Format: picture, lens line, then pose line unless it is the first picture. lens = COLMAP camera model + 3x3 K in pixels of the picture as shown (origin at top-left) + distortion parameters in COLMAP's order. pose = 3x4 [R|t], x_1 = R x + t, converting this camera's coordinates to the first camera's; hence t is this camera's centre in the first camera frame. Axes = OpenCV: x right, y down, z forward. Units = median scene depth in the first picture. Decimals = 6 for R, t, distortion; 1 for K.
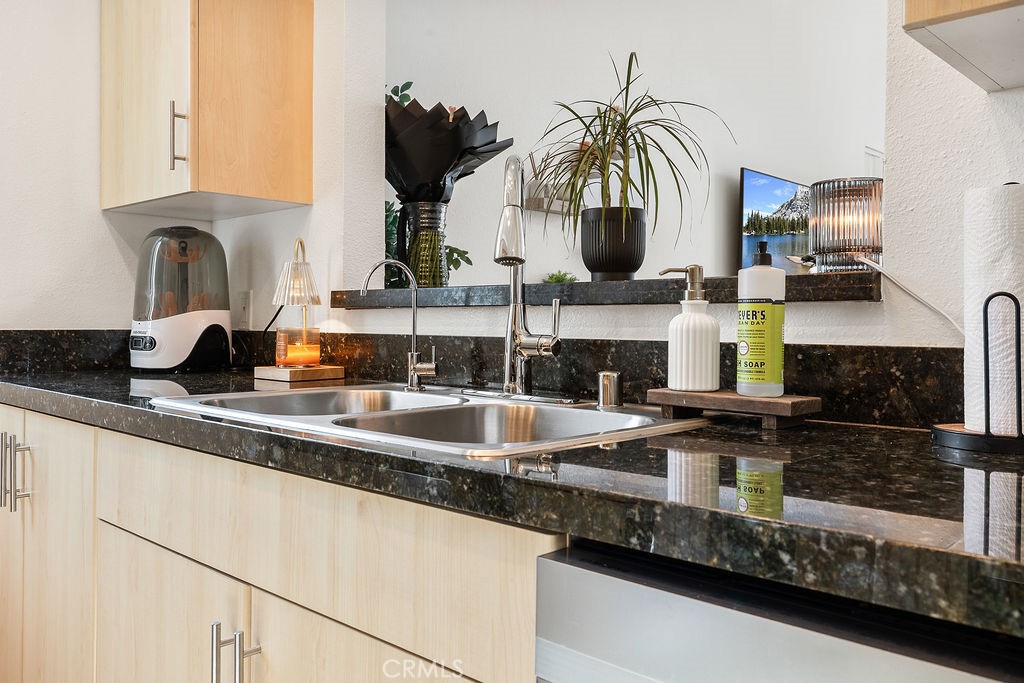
lens RADIAL K [[837.6, 0, 514.0], [0, 837.6, 328.6], [0, 0, 1]] dist [0.009172, 0.011195]
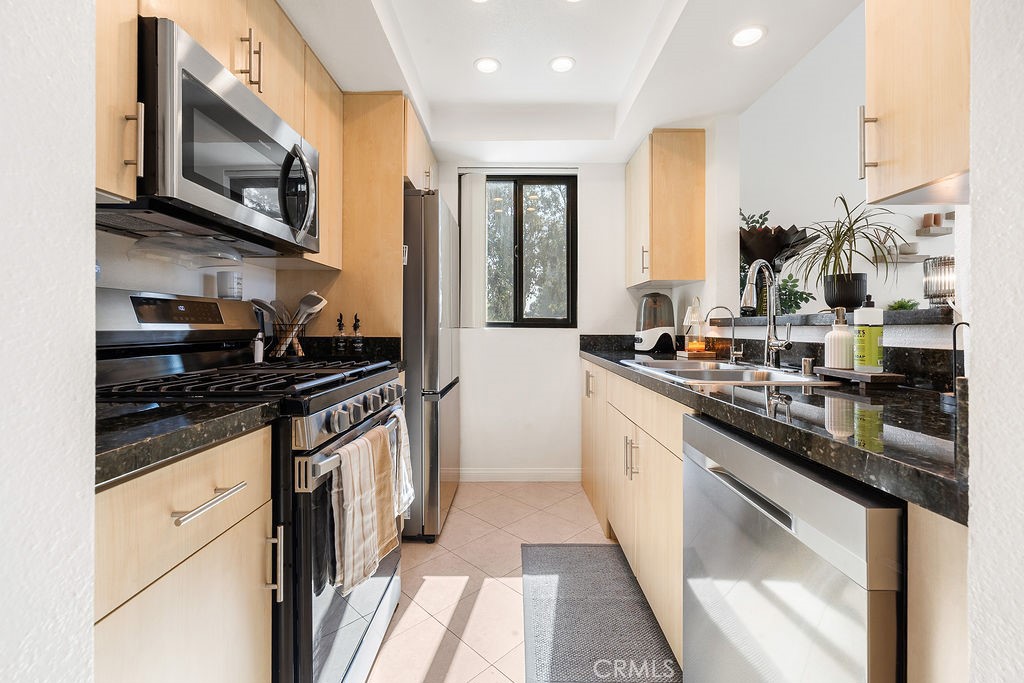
lens RADIAL K [[437.9, 0, 520.2], [0, 437.9, 331.0], [0, 0, 1]] dist [0.002824, 0.001712]
pose [[0.700200, 0.002195, -0.713943, 0.378075], [-0.003898, 0.999992, -0.000748, -0.012007], [0.713936, 0.003307, 0.700203, -0.268251]]
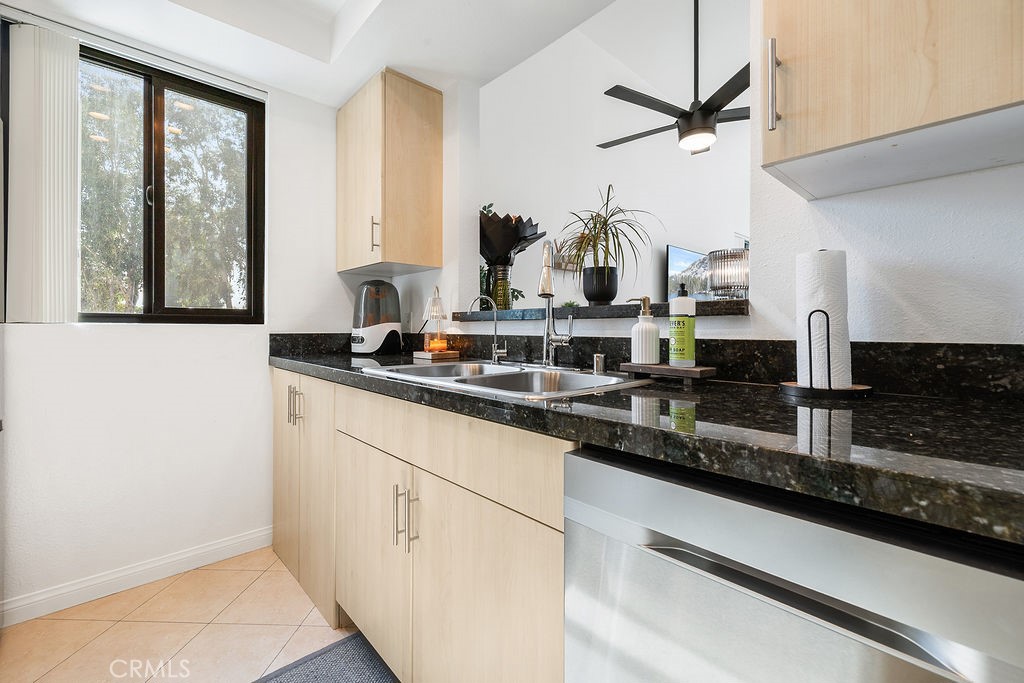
lens RADIAL K [[437.9, 0, 515.8], [0, 437.9, 326.3], [0, 0, 1]] dist [0.002824, 0.001712]
pose [[0.997704, -0.006459, -0.067419, -0.006294], [0.005679, 0.999915, -0.011748, -0.000065], [0.067489, 0.011339, 0.997656, 0.006016]]
